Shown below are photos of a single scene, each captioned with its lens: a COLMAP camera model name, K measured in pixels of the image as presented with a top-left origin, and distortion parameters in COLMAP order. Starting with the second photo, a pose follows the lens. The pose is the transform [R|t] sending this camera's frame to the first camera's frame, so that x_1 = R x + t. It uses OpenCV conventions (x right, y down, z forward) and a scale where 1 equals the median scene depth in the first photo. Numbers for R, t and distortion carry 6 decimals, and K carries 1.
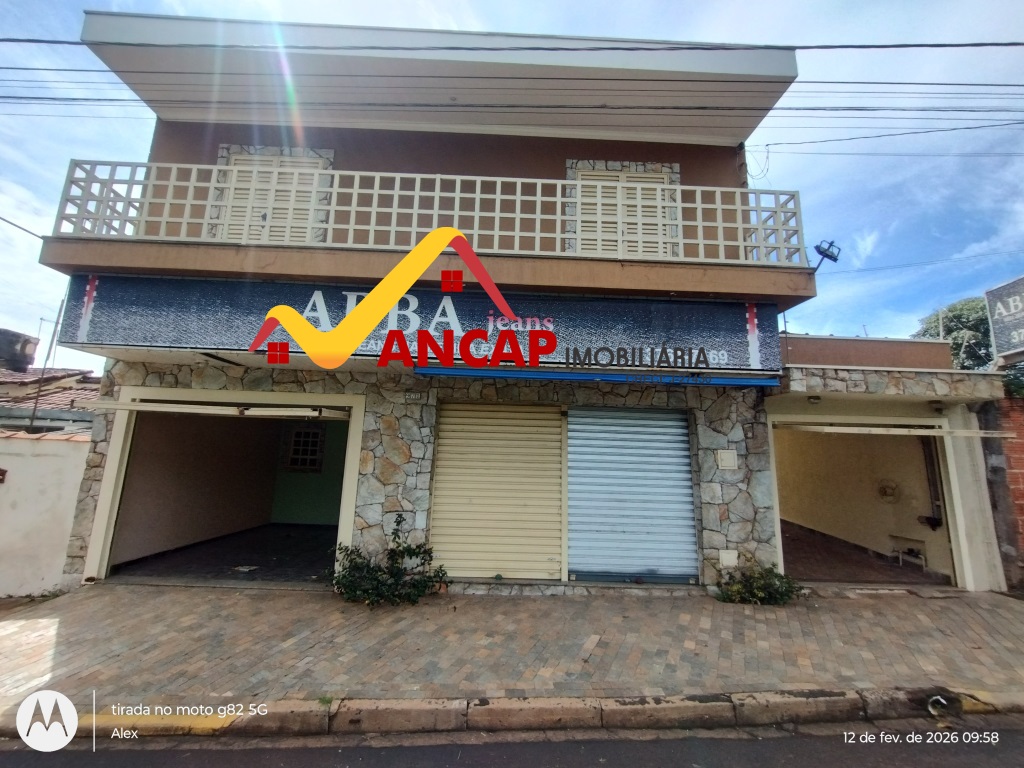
lens RADIAL K [[461.7, 0, 510.1], [0, 461.7, 385.0], [0, 0, 1]] dist [-0.001029, -0.000082]
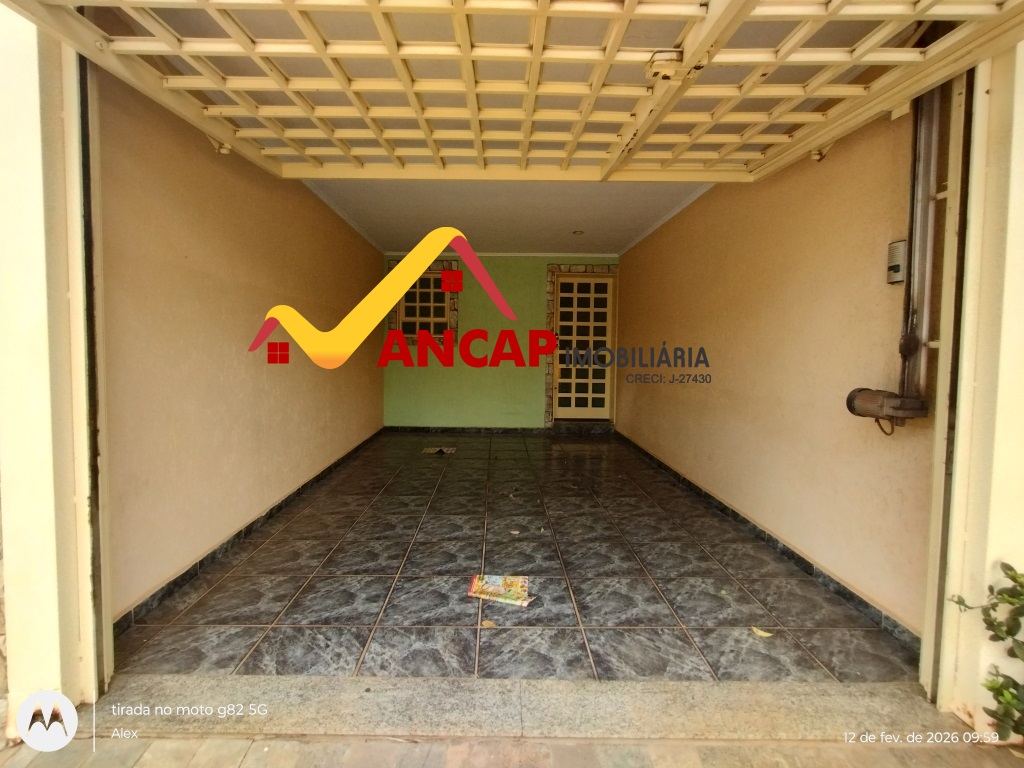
lens RADIAL K [[461.7, 0, 513.7], [0, 461.7, 383.0], [0, 0, 1]] dist [-0.001029, -0.000082]
pose [[0.999625, -0.023050, -0.014813, -0.328786], [0.025955, 0.969817, 0.242448, 0.095157], [0.008778, -0.242741, 0.970051, 0.411086]]
